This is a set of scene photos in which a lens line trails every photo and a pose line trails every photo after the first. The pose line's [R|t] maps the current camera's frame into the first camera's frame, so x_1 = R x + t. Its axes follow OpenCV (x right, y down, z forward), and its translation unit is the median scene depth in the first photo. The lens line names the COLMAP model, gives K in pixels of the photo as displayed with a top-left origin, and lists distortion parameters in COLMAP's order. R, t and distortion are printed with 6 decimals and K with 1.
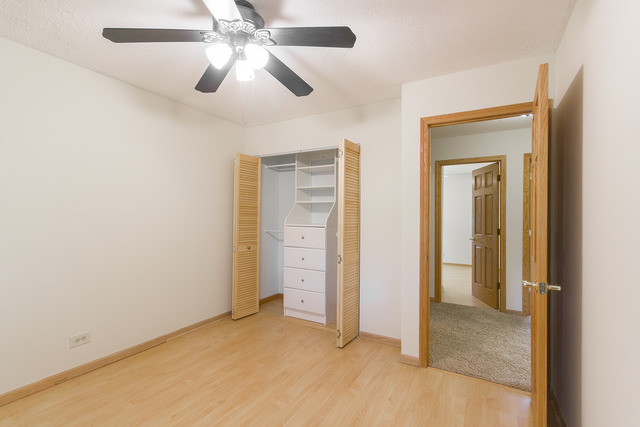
lens RADIAL K [[295.3, 0, 318.4], [0, 295.3, 216.4], [0, 0, 1]] dist [0.000802, 0.000473]
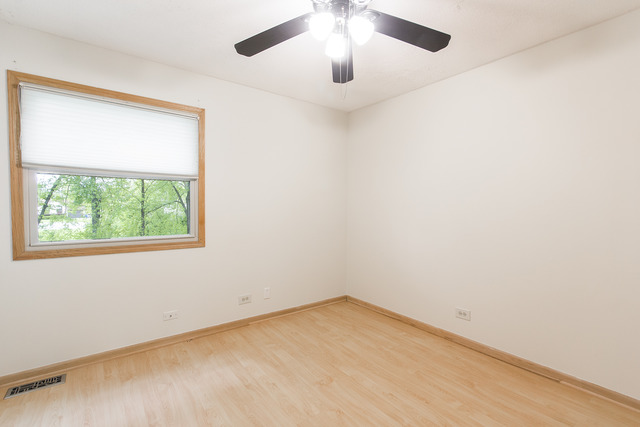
lens RADIAL K [[295.3, 0, 318.4], [0, 295.3, 216.4], [0, 0, 1]] dist [0.000802, 0.000473]
pose [[-0.404263, 0.018338, -0.914459, 0.428245], [-0.010261, 0.999645, 0.024583, 0.020579], [0.914585, 0.019321, -0.403931, 0.909605]]
